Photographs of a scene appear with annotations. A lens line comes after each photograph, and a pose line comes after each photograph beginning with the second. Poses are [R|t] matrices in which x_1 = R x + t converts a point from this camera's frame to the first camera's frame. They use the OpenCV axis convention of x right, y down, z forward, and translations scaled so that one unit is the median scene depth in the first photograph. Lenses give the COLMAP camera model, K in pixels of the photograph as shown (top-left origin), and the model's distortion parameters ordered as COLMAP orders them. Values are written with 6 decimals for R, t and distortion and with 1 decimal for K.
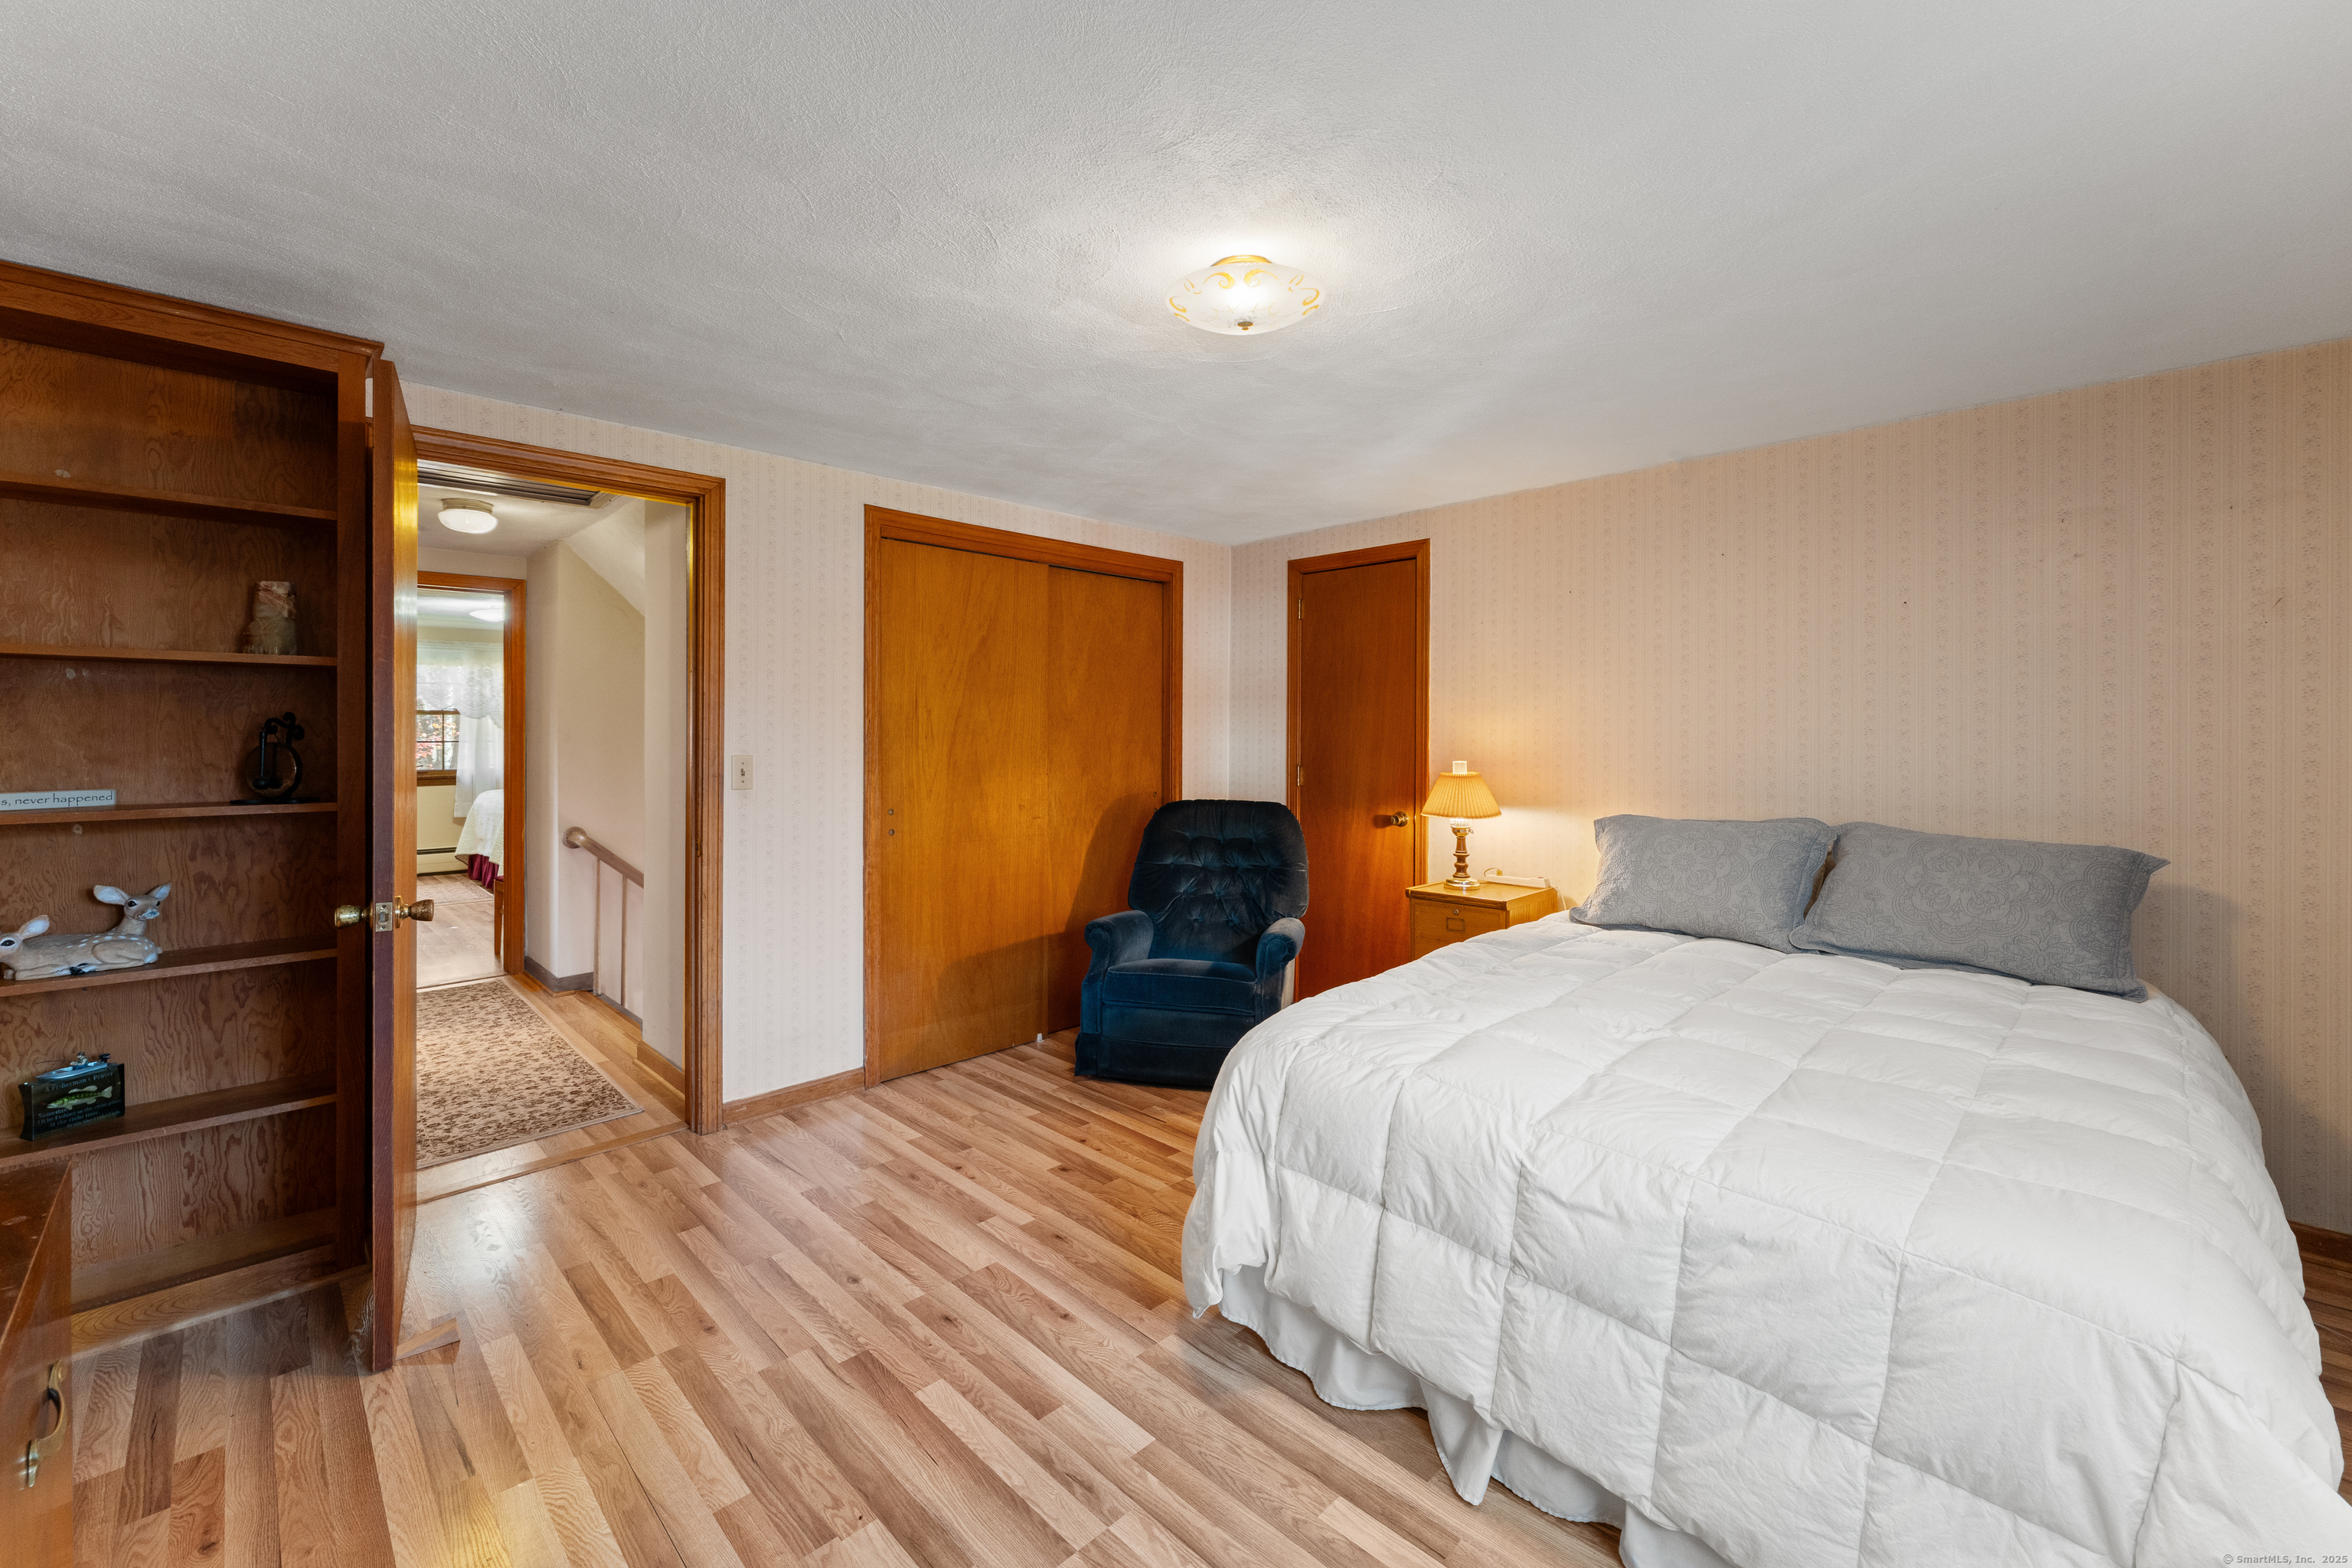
lens RADIAL K [[948.0, 0, 1176.0], [0, 948.0, 766.1], [0, 0, 1]] dist [-0.000454, 0.000123]
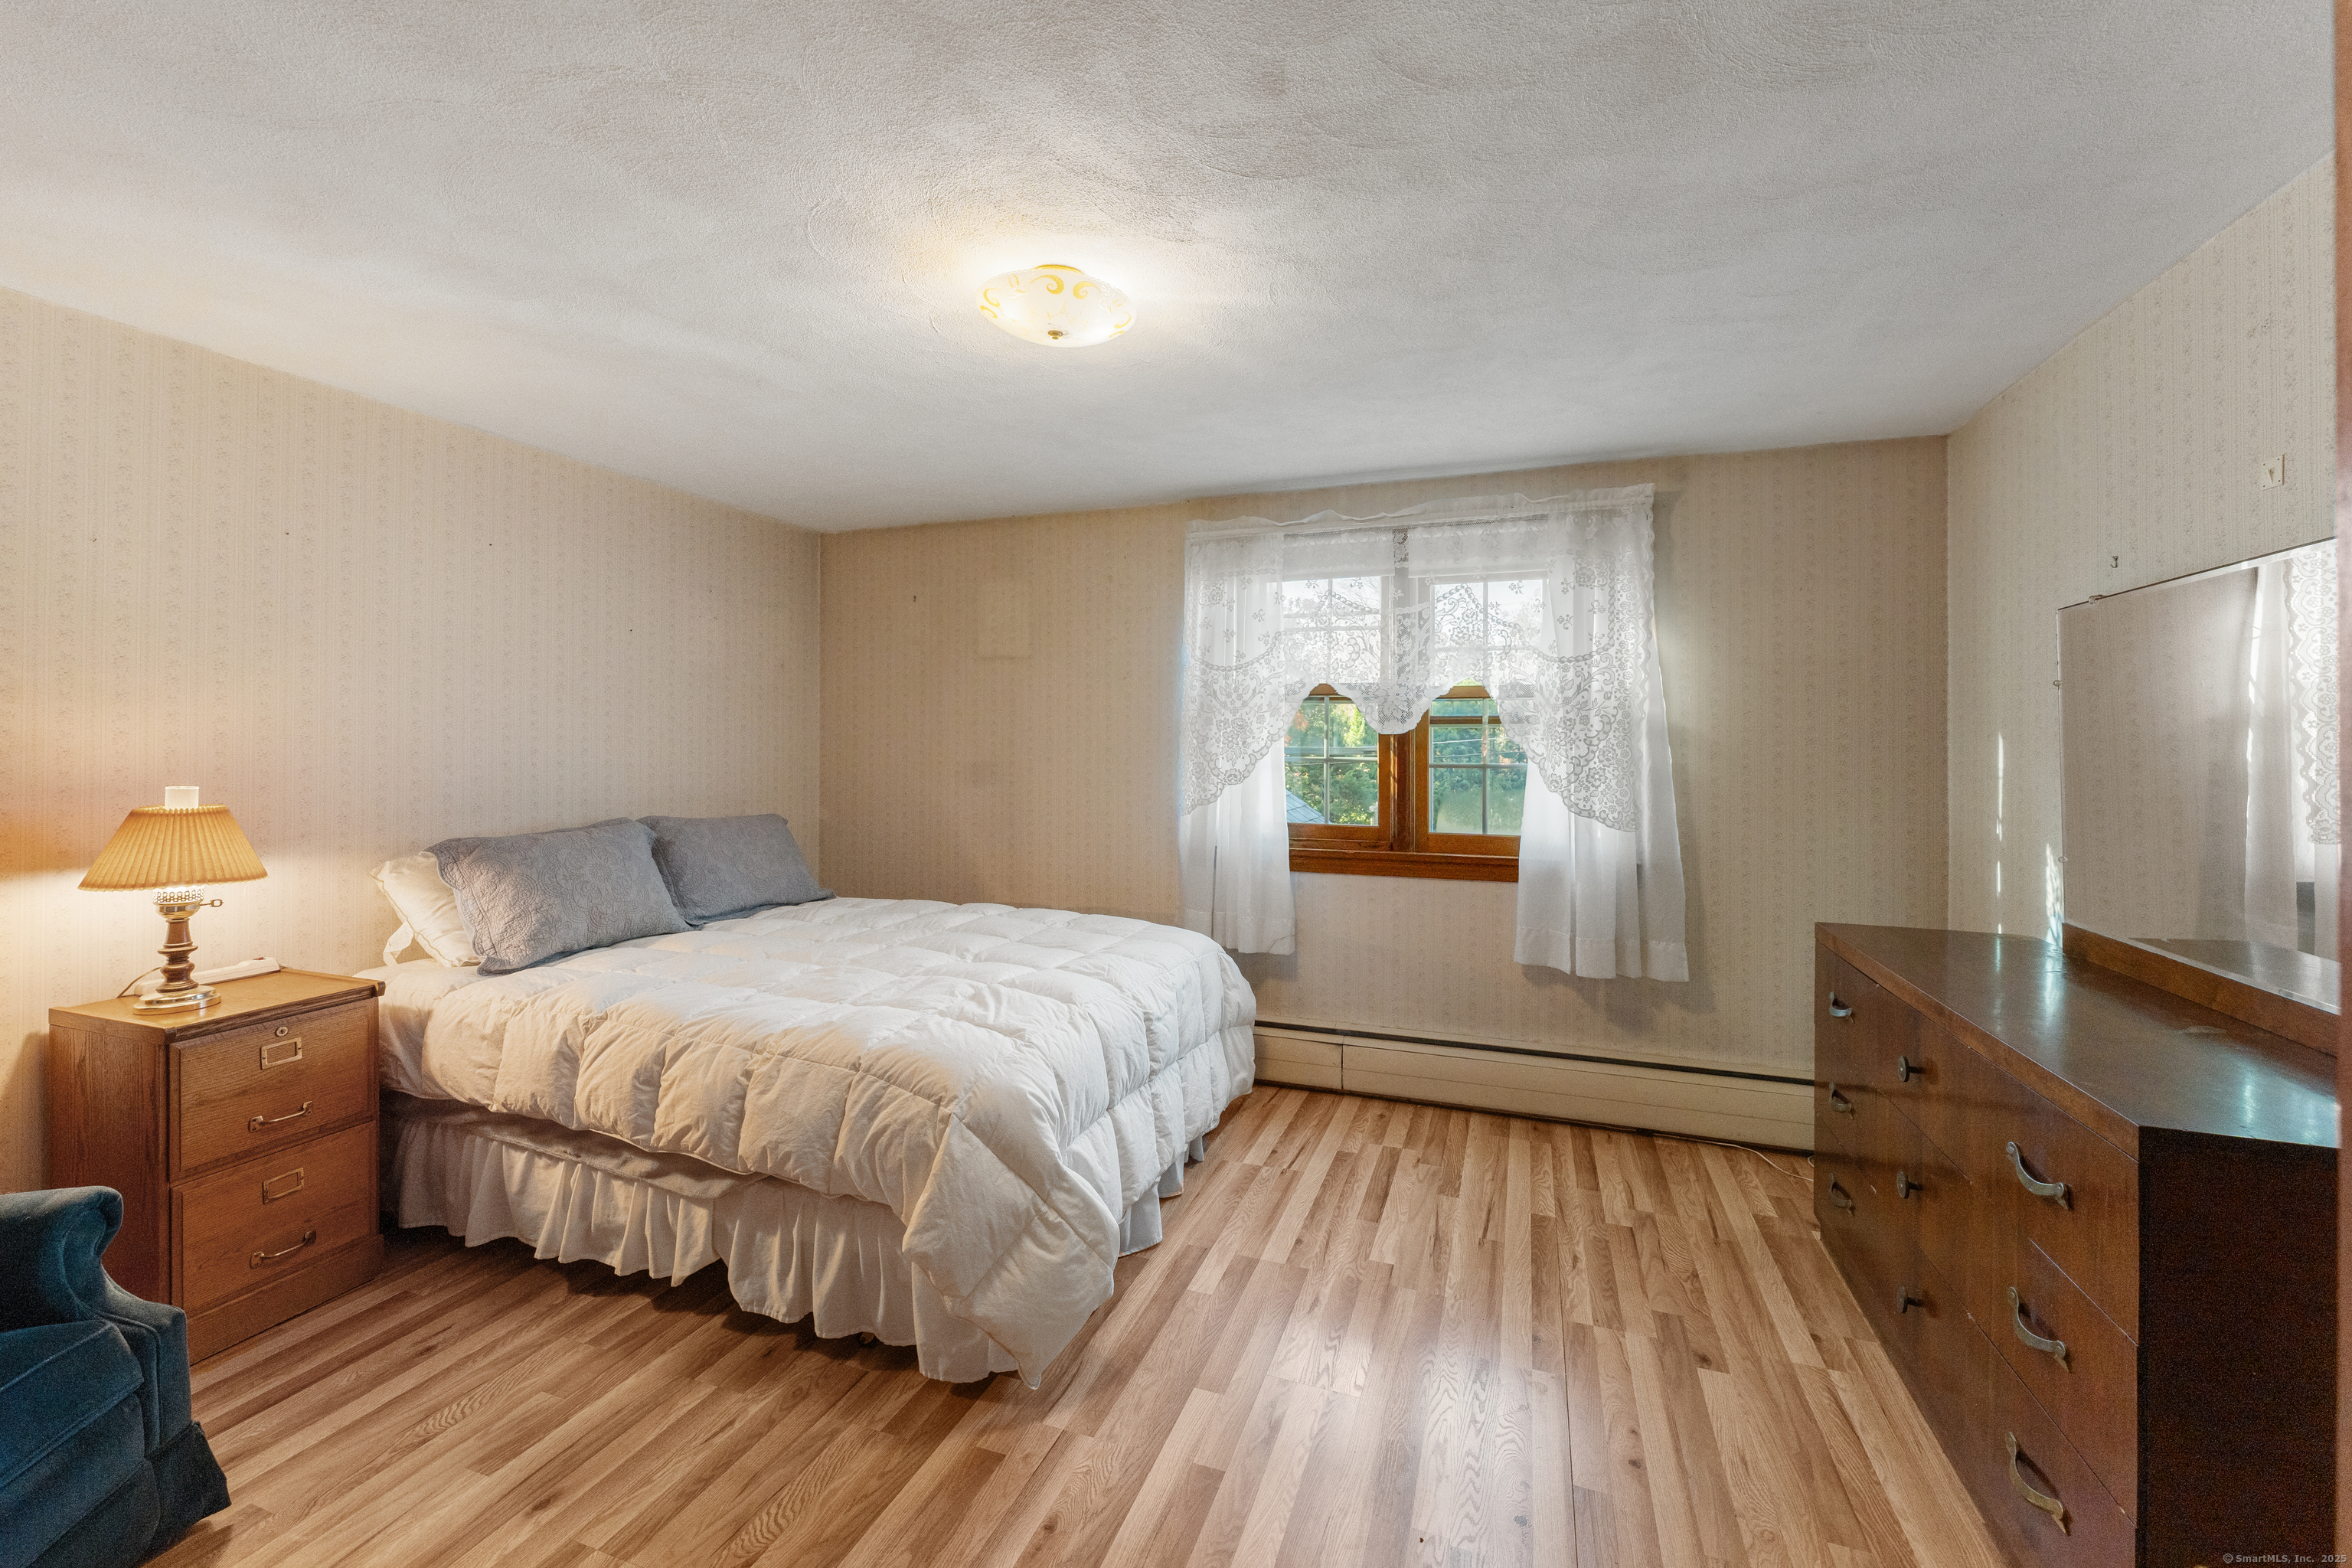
lens RADIAL K [[948.0, 0, 1176.0], [0, 948.0, 766.1], [0, 0, 1]] dist [-0.000454, 0.000123]
pose [[-0.416823, -0.023057, 0.908695, -0.724007], [0.027225, 0.998913, 0.037835, -0.035143], [-0.908580, 0.040510, -0.415742, 1.057523]]
